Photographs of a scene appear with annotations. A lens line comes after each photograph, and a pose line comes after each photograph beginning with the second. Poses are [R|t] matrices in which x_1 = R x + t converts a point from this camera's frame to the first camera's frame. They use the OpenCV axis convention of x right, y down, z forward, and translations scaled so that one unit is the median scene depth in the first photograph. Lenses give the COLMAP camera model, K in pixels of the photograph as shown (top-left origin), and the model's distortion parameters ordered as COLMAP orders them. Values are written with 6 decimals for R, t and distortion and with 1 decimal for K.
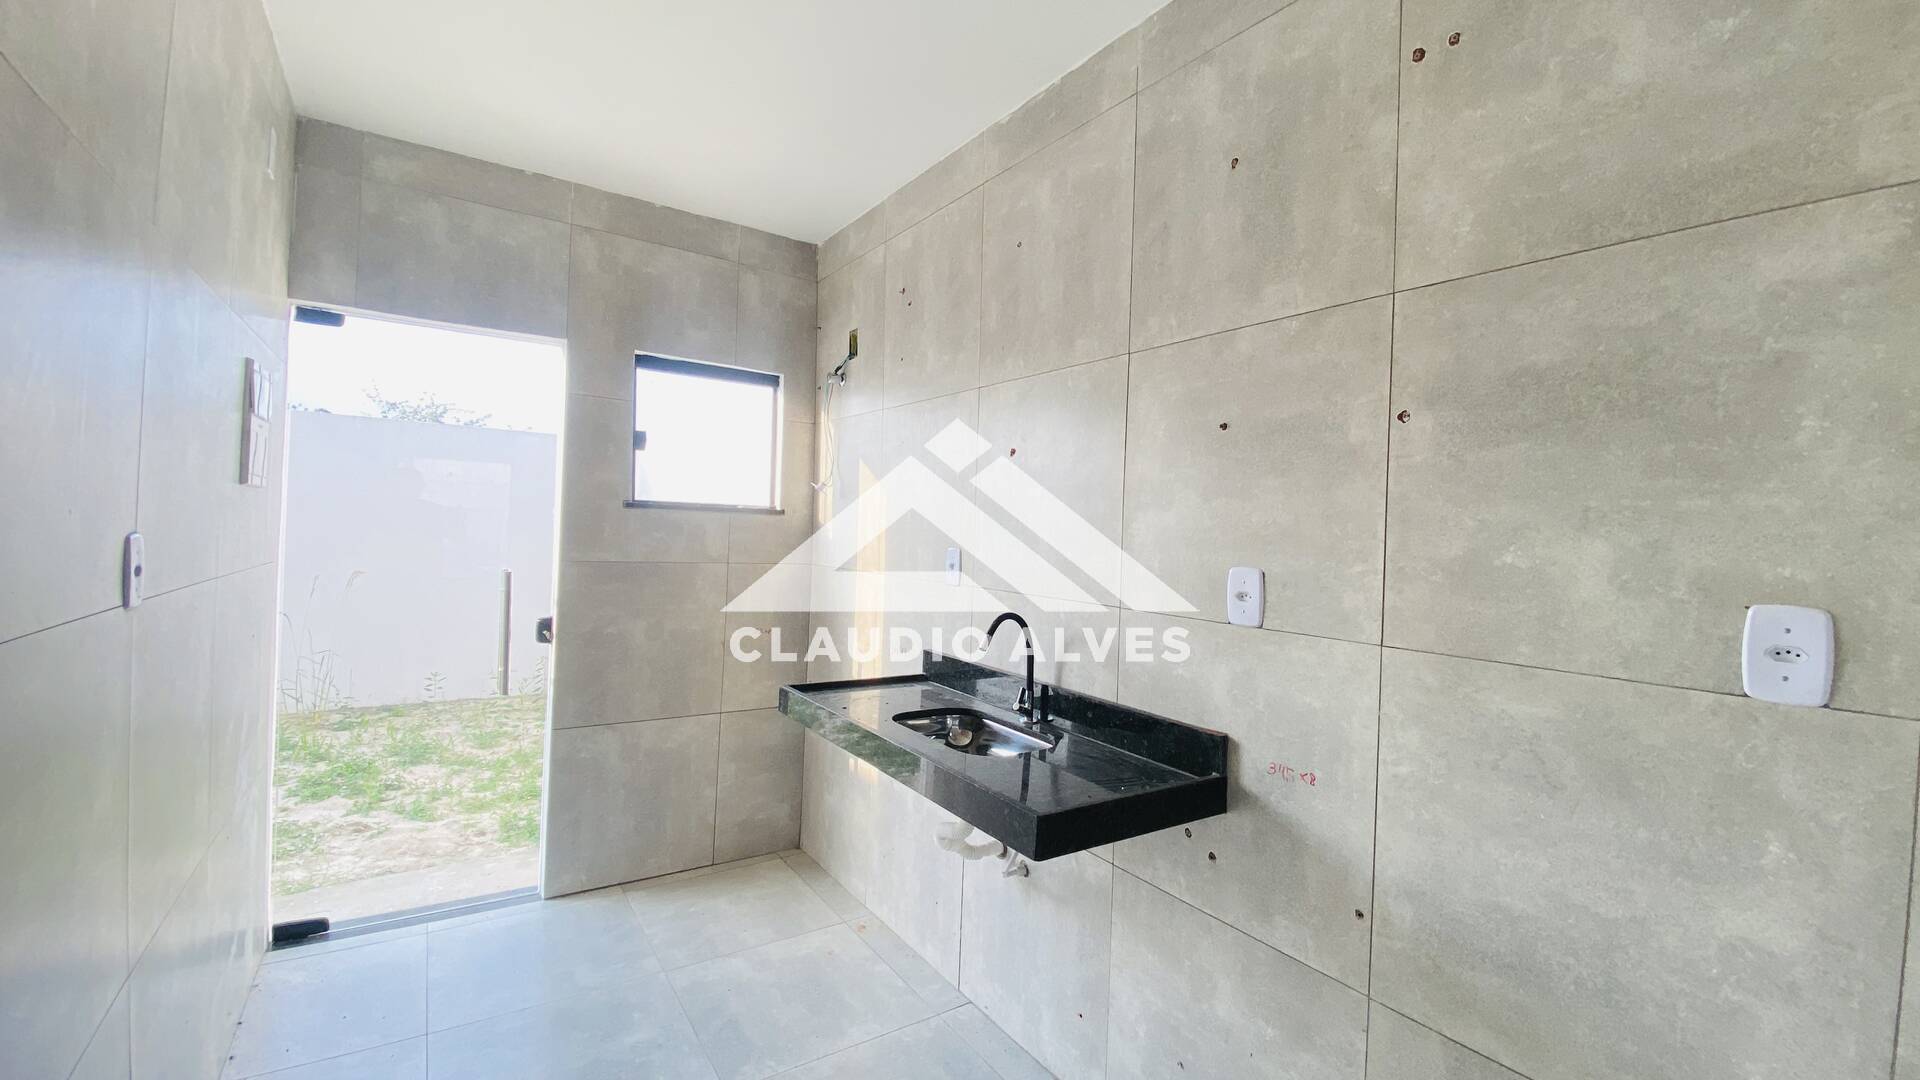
lens RADIAL K [[784.7, 0, 949.0], [0, 784.7, 531.2], [0, 0, 1]] dist [0.016344, -0.021385]
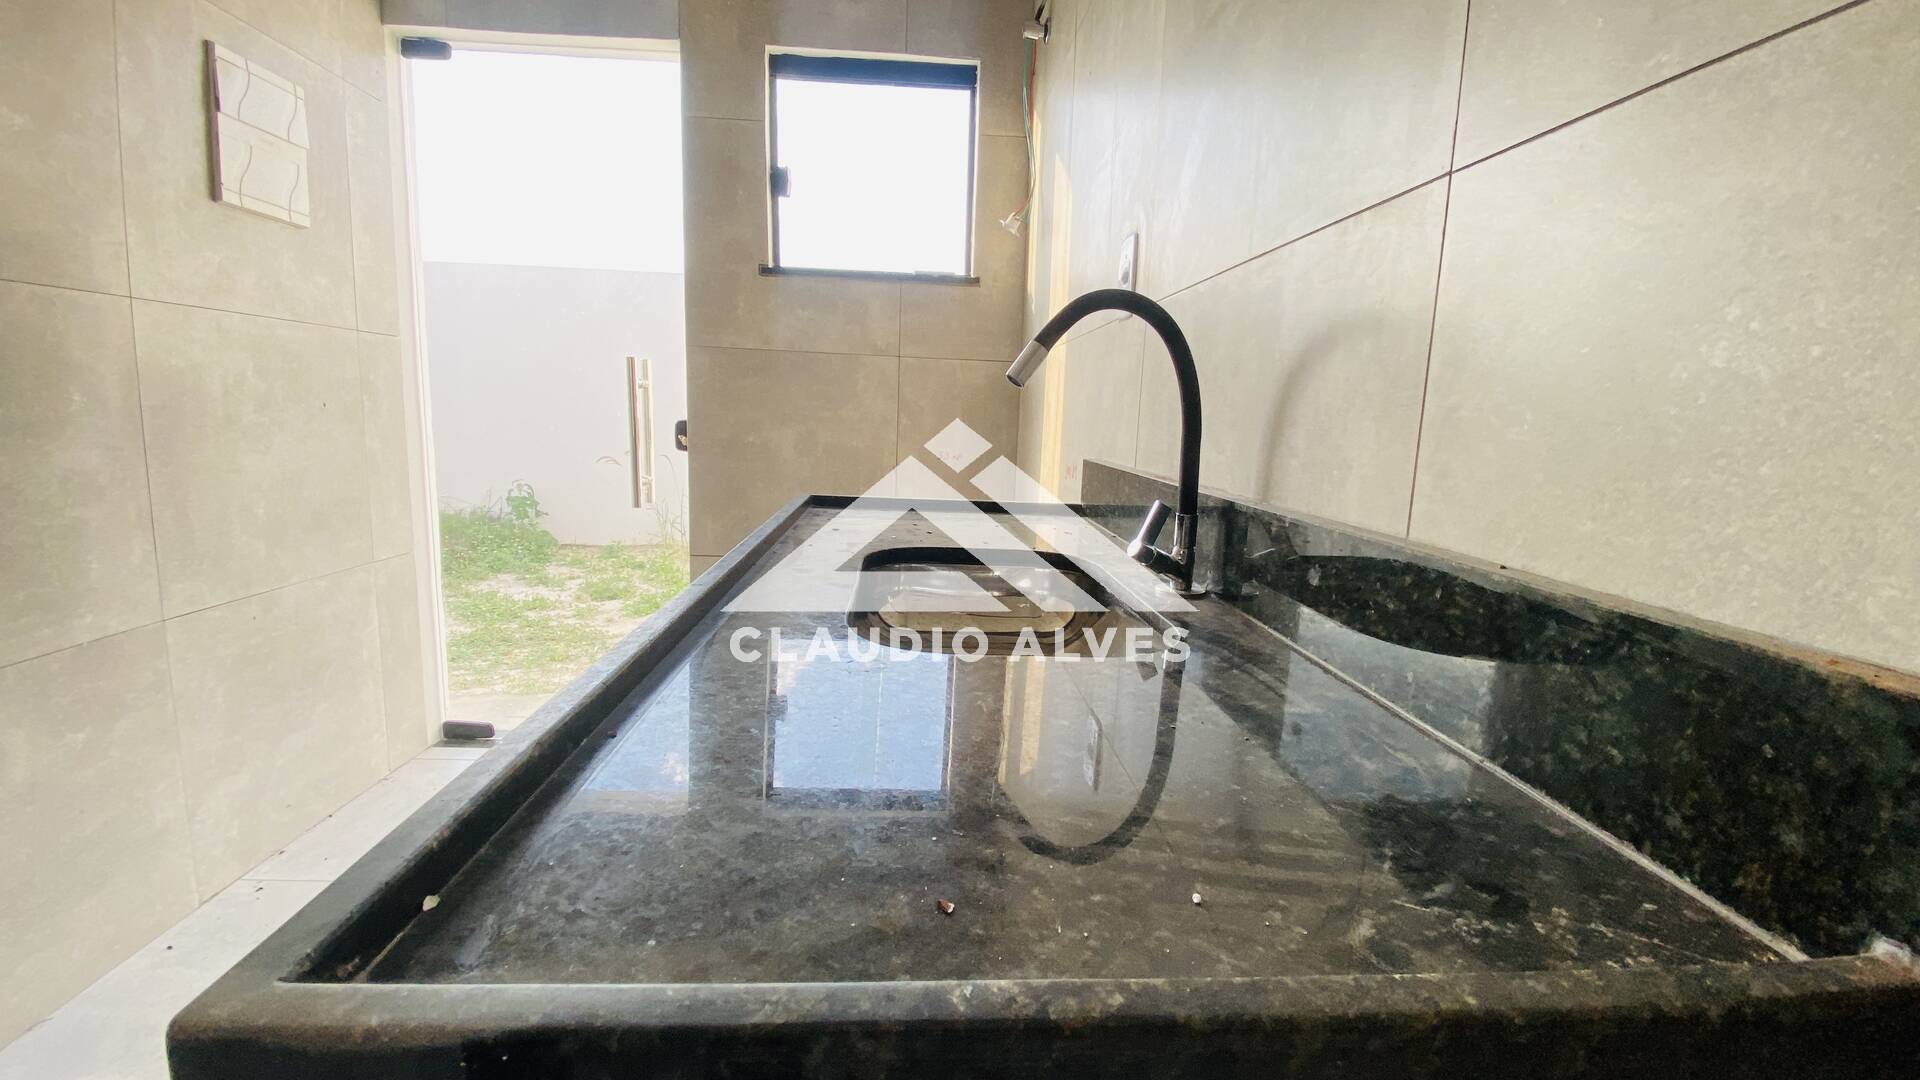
lens RADIAL K [[784.7, 0, 949.0], [0, 784.7, 531.2], [0, 0, 1]] dist [0.016344, -0.021385]
pose [[0.874790, 0.074906, -0.478676, 0.126067], [-0.006171, 0.989619, 0.143584, 0.105365], [0.484463, -0.122652, 0.866171, 0.414221]]
